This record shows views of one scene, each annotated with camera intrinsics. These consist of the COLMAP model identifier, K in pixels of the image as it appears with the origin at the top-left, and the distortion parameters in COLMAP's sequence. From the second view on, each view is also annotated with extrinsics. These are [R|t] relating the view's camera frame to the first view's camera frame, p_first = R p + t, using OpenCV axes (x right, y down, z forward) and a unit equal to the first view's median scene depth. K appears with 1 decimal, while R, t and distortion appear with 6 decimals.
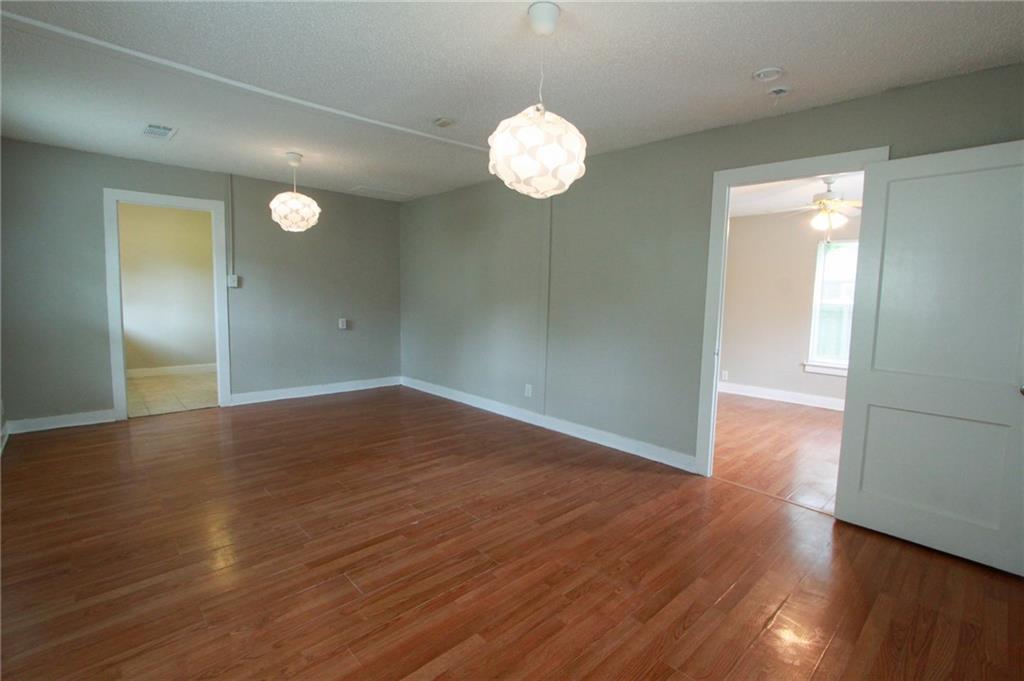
lens RADIAL K [[471.4, 0, 509.4], [0, 471.4, 341.0], [0, 0, 1]] dist [-0.017749, 0.002988]
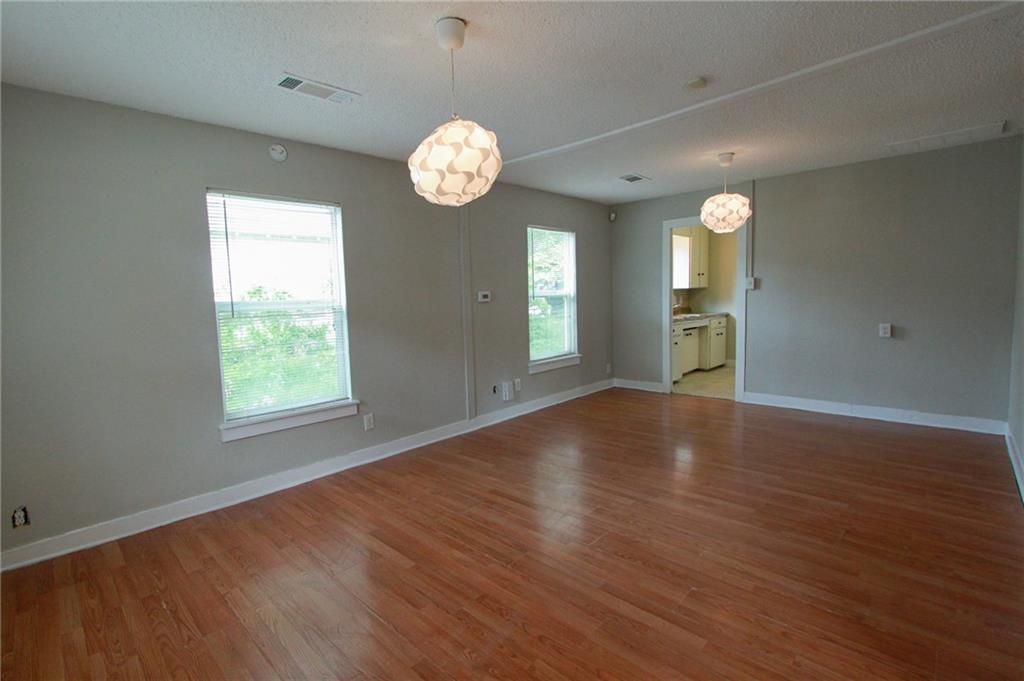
lens RADIAL K [[471.4, 0, 504.5], [0, 471.4, 340.0], [0, 0, 1]] dist [-0.017749, 0.002988]
pose [[0.041709, 0.065775, -0.996962, 0.702488], [-0.066866, 0.995777, 0.062899, -0.052372], [0.996890, 0.064040, 0.045931, 0.674237]]
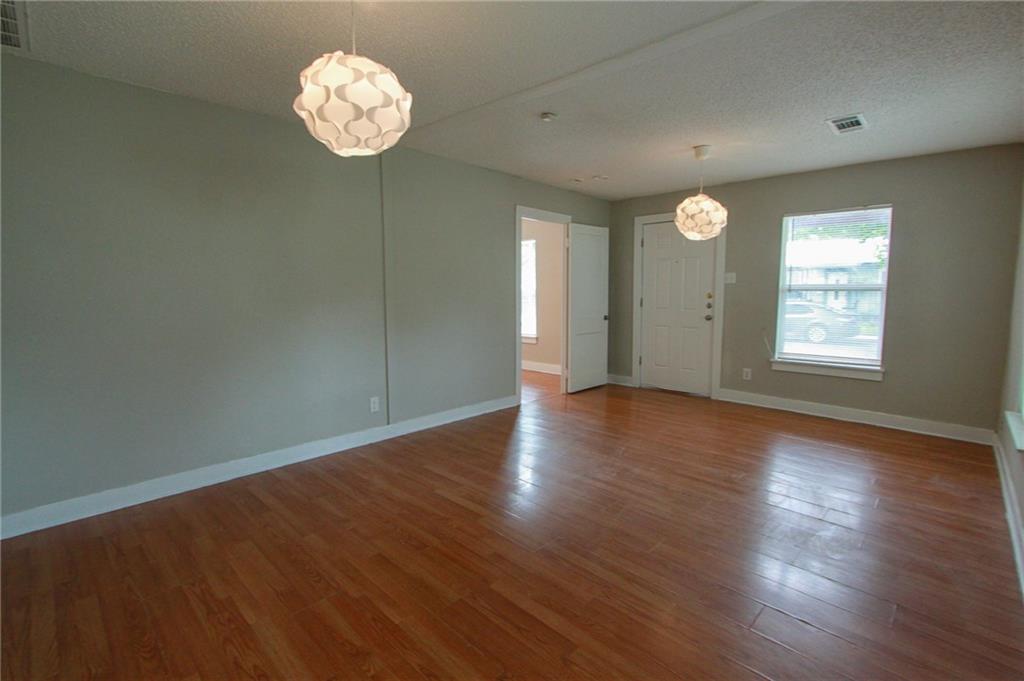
lens RADIAL K [[471.4, 0, 508.9], [0, 471.4, 341.8], [0, 0, 1]] dist [-0.017749, 0.002988]
pose [[-0.043757, -0.140730, 0.989081, -1.205864], [0.099248, 0.984519, 0.144472, -0.156840], [-0.994100, 0.104486, -0.029113, 1.192526]]
